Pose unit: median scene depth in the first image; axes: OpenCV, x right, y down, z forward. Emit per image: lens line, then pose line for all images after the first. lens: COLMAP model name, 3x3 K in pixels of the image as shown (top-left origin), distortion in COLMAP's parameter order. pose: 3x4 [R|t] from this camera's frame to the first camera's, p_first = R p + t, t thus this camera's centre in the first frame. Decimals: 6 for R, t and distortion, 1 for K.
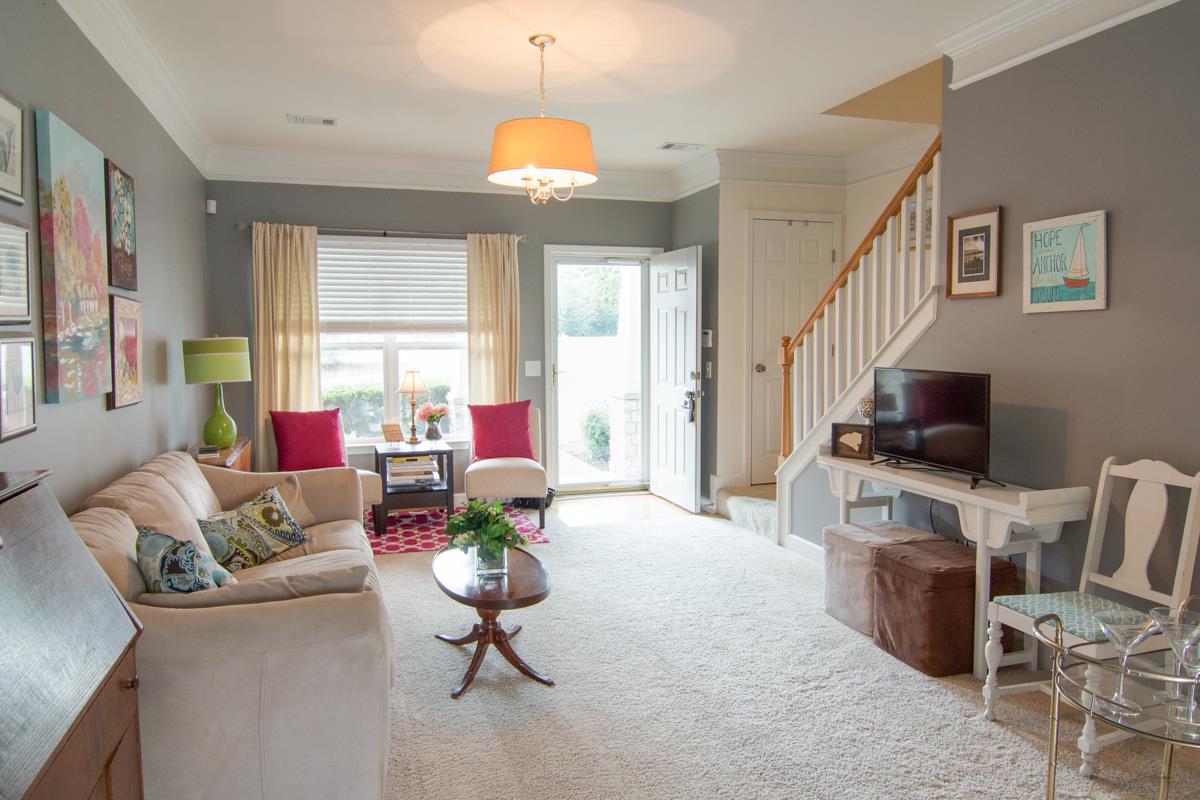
lens RADIAL K [[811.3, 0, 600.0], [0, 811.3, 400.0], [0, 0, 1]] dist [-0.011053, -0.002830]
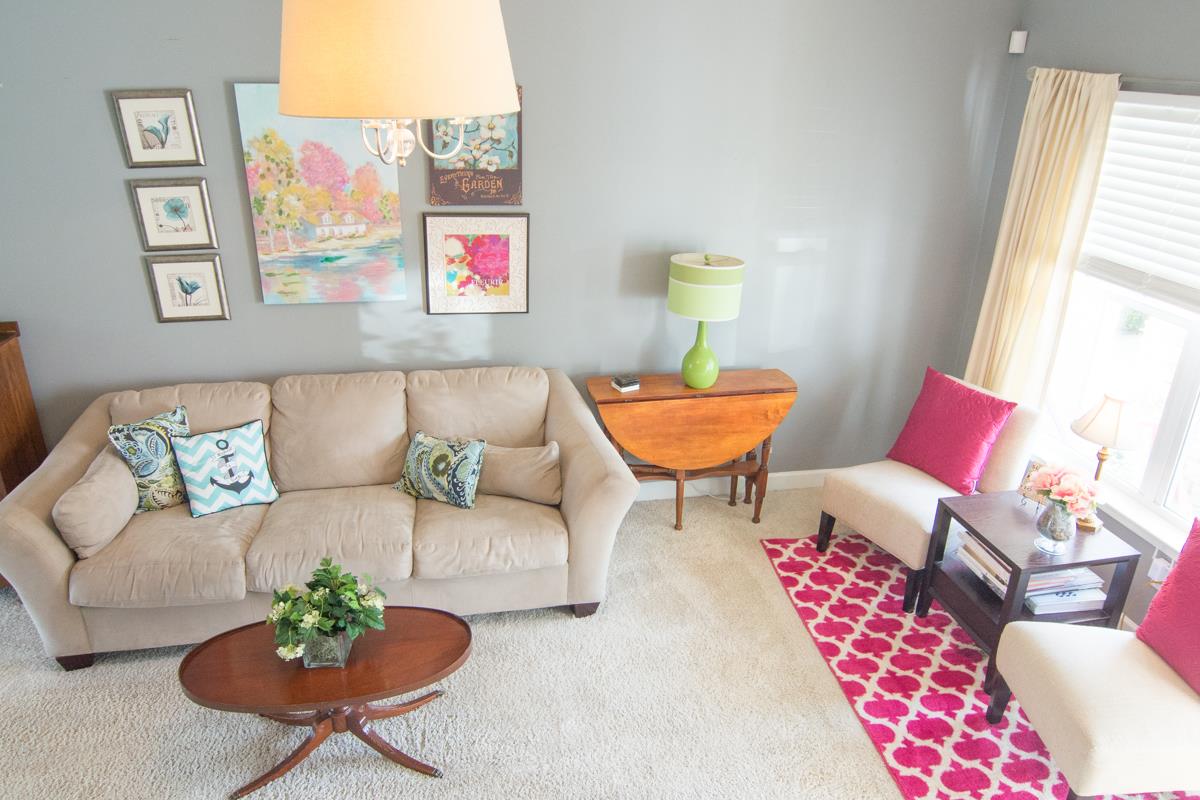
lens RADIAL K [[811.3, 0, 600.0], [0, 811.3, 400.0], [0, 0, 1]] dist [-0.011053, -0.002830]
pose [[-0.119978, 0.396450, -0.910183, 0.256976], [-0.096986, 0.907740, 0.408170, -0.205212], [0.988028, 0.137247, -0.070459, 0.738351]]
